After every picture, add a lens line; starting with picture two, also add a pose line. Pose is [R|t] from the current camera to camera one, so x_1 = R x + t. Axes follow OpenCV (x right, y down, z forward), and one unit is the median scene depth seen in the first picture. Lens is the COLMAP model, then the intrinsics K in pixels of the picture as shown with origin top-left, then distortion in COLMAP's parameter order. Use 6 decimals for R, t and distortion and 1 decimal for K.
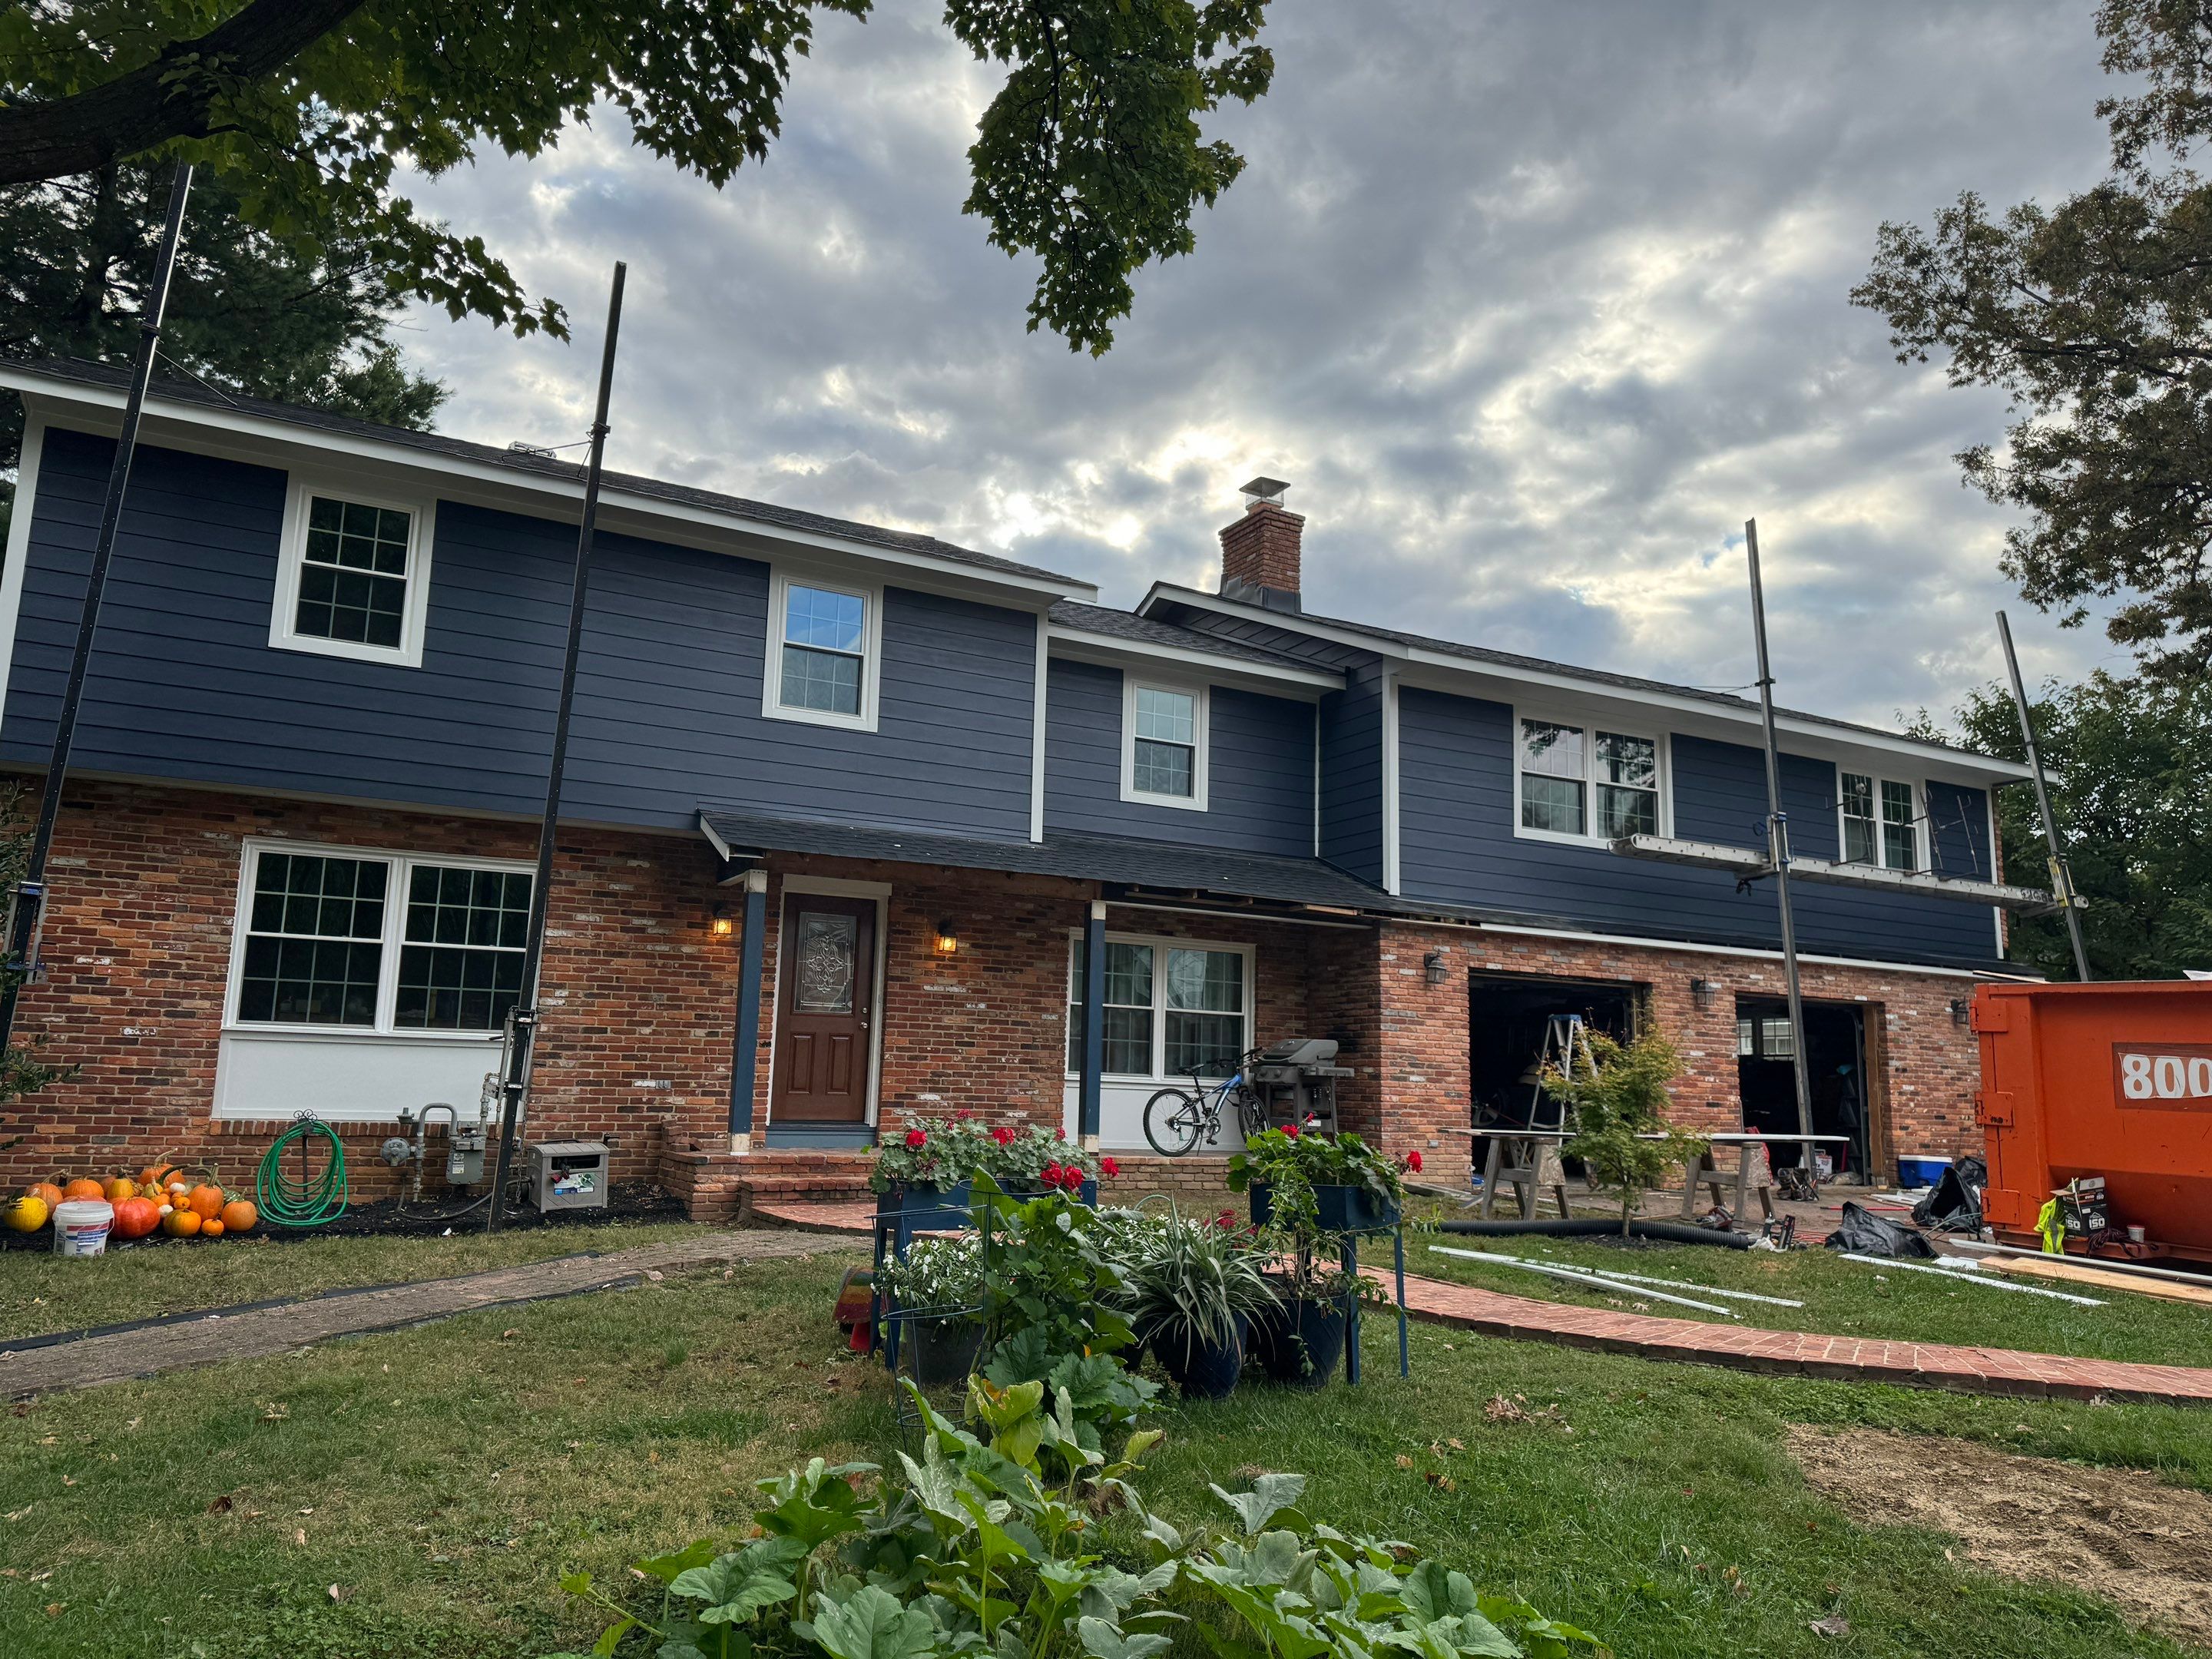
lens RADIAL K [[1565.2, 0, 1107.2], [0, 1565.2, 824.6], [0, 0, 1]] dist [0.002389, -0.000173]
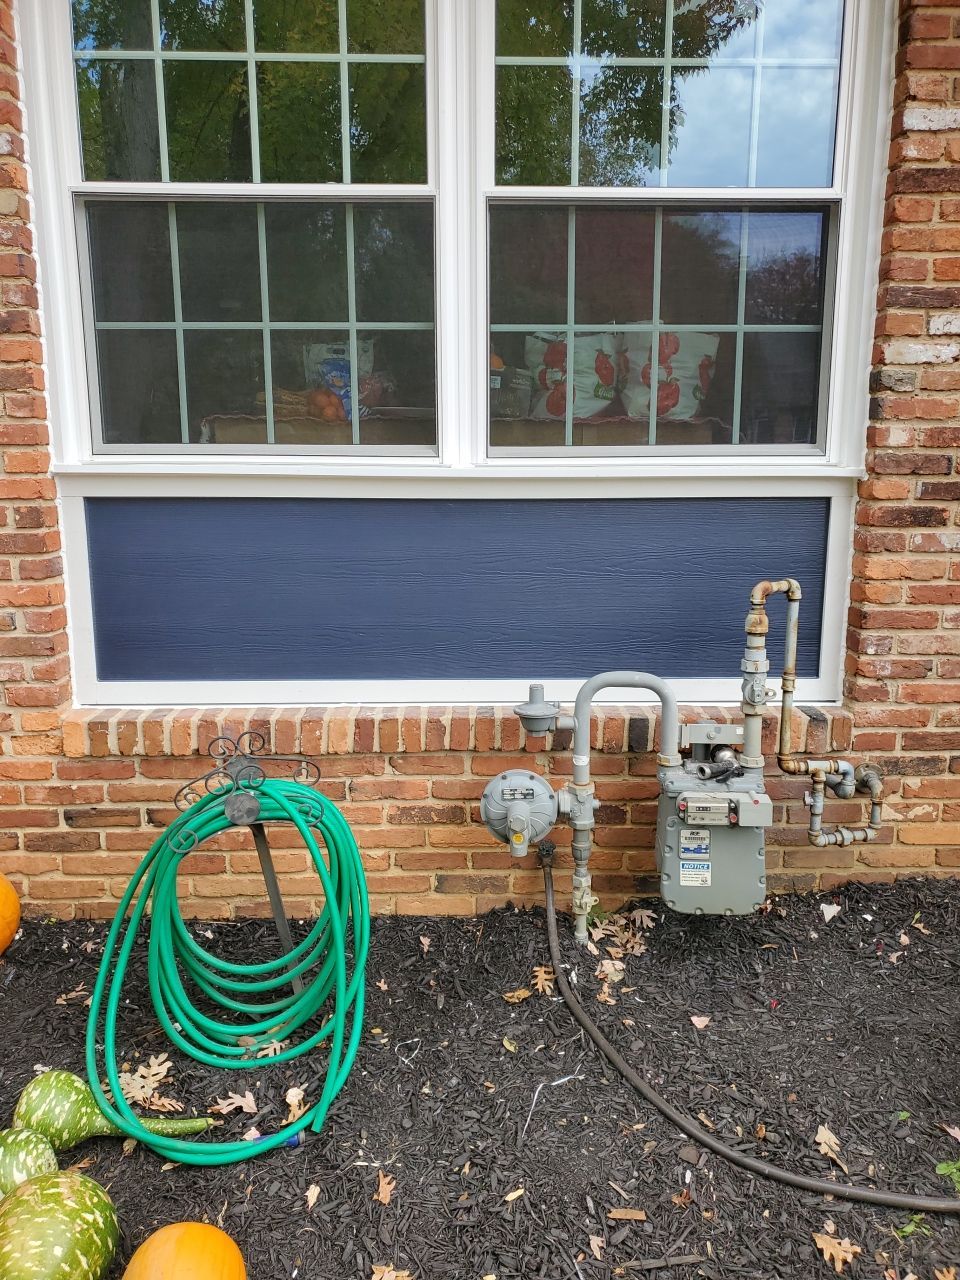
lens RADIAL K [[885.8, 0, 479.4], [0, 885.8, 642.7], [0, 0, 1]] dist [0.006524, 0.000730]
pose [[0.883554, 0.061082, -0.464329, -0.368818], [0.100383, 0.943715, 0.315160, 0.109320], [0.457445, -0.325071, 0.827691, 0.836265]]
